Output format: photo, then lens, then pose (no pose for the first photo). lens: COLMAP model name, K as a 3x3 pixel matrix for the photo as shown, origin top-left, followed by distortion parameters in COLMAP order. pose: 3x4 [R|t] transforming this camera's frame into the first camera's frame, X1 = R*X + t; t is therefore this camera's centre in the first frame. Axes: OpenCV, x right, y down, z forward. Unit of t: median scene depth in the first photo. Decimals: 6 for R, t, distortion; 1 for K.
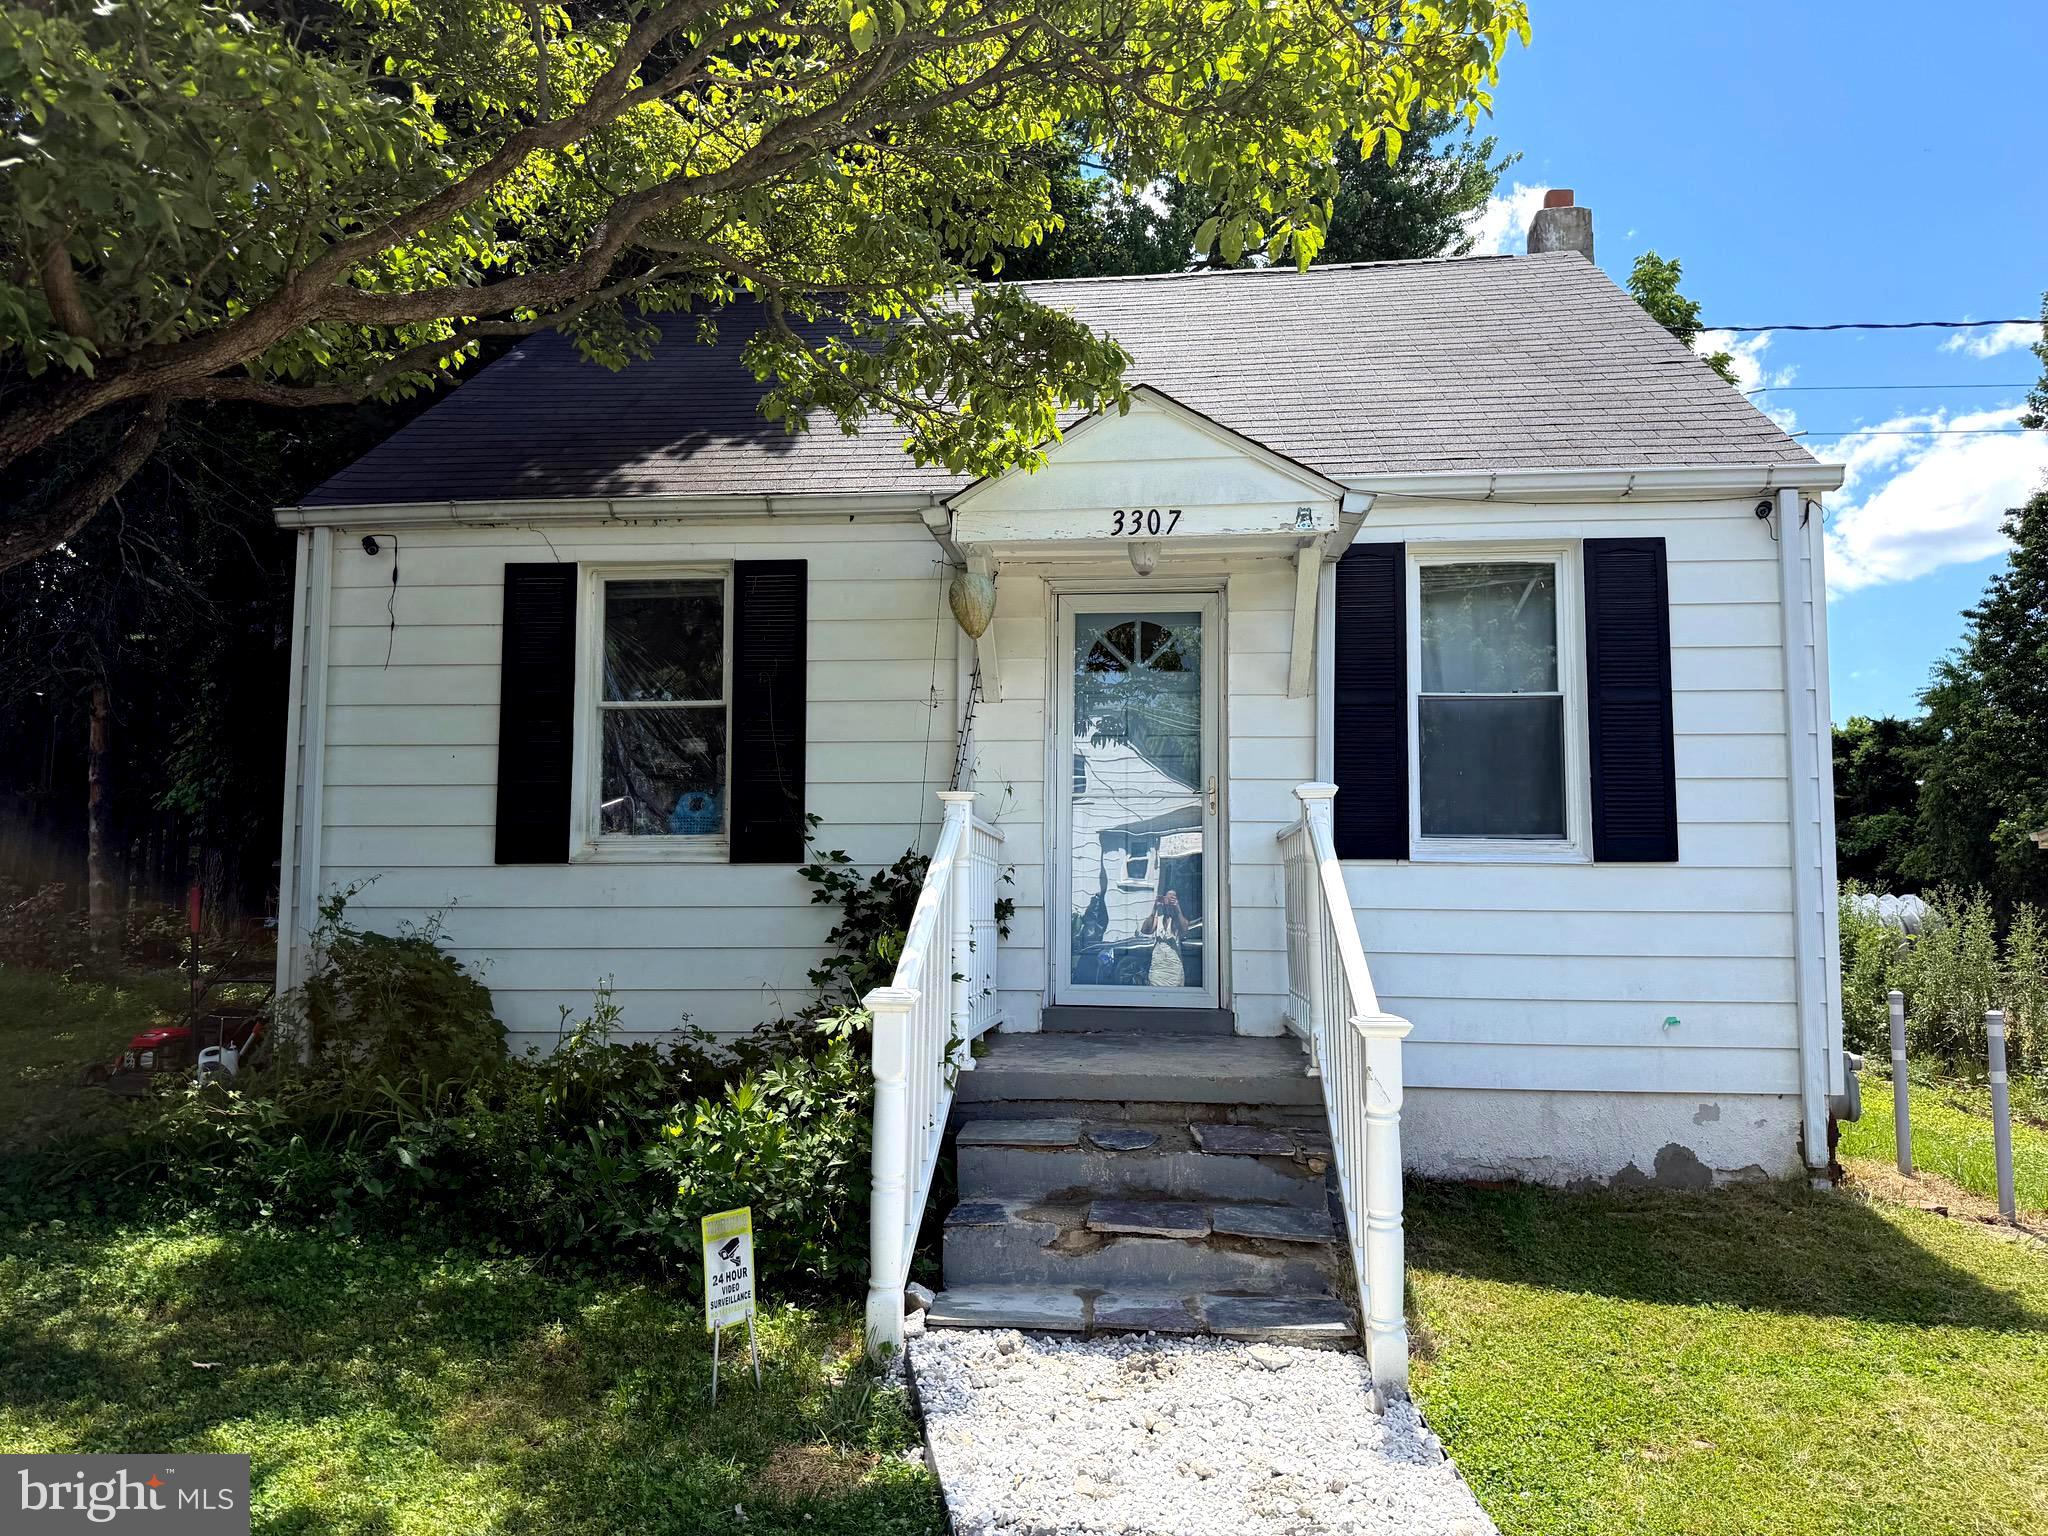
lens RADIAL K [[1432.8, 0, 1024.0], [0, 1432.8, 768.0], [0, 0, 1]] dist [0.084023, -0.191488]
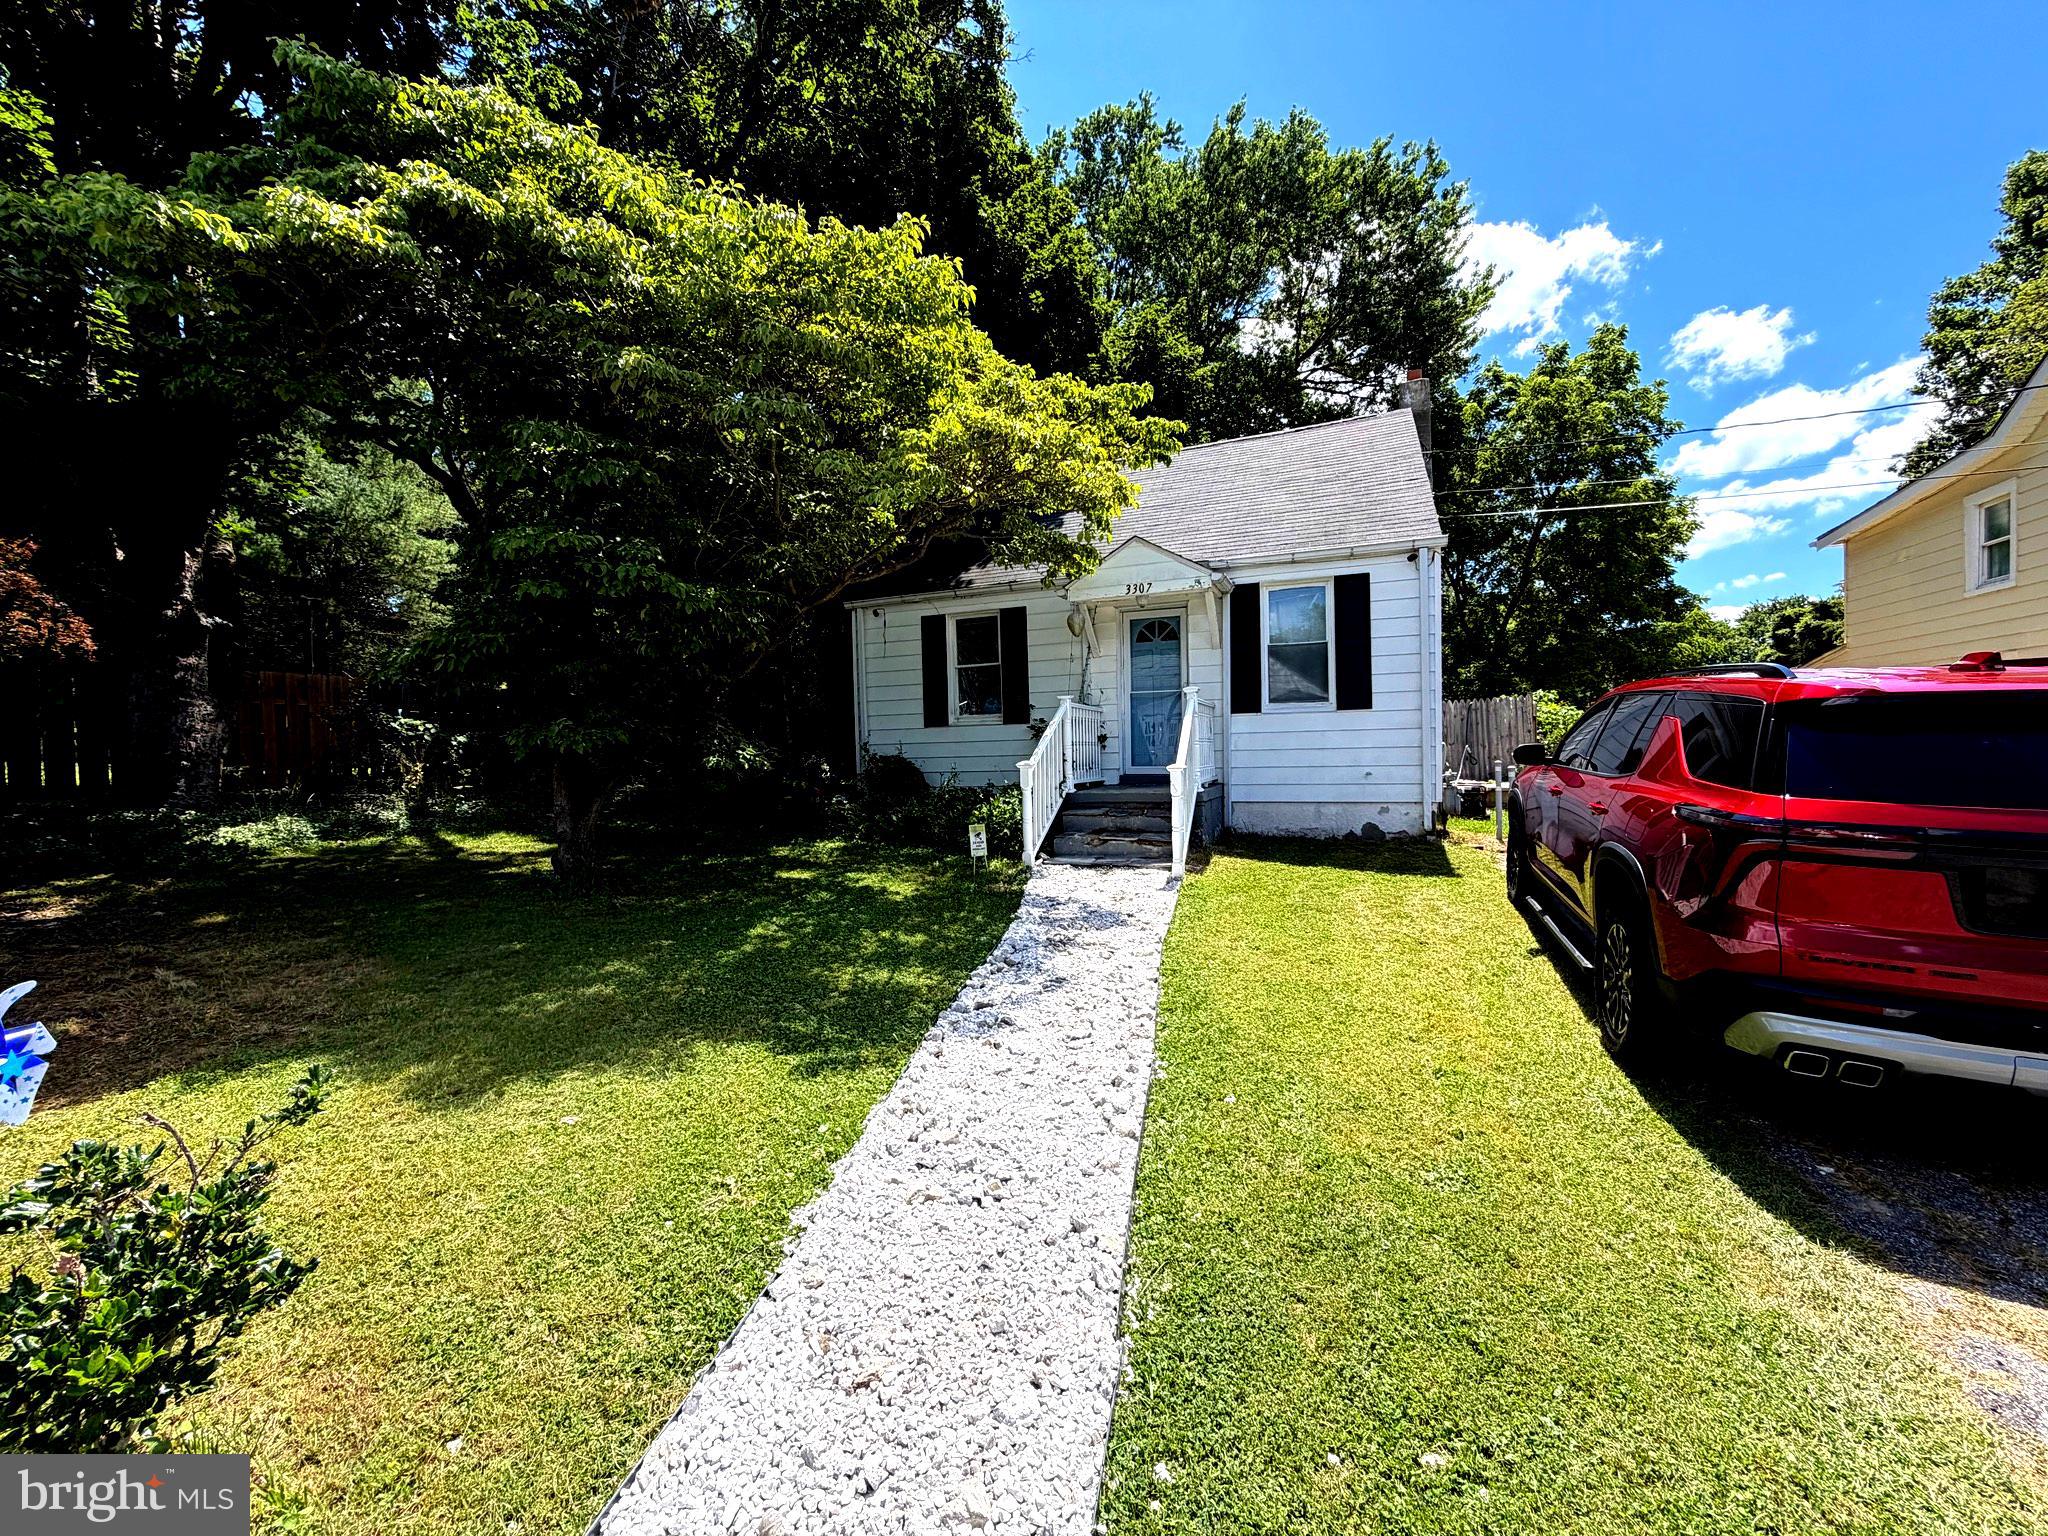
lens RADIAL K [[816.9, 0, 1014.1], [0, 816.9, 765.6], [0, 0, 1]] dist [-0.000581, 0.000061]
pose [[0.959022, -0.023795, -0.282330, 0.251821], [0.056287, 0.992606, 0.107540, -0.021681], [0.277683, -0.119025, 0.953271, -0.475766]]
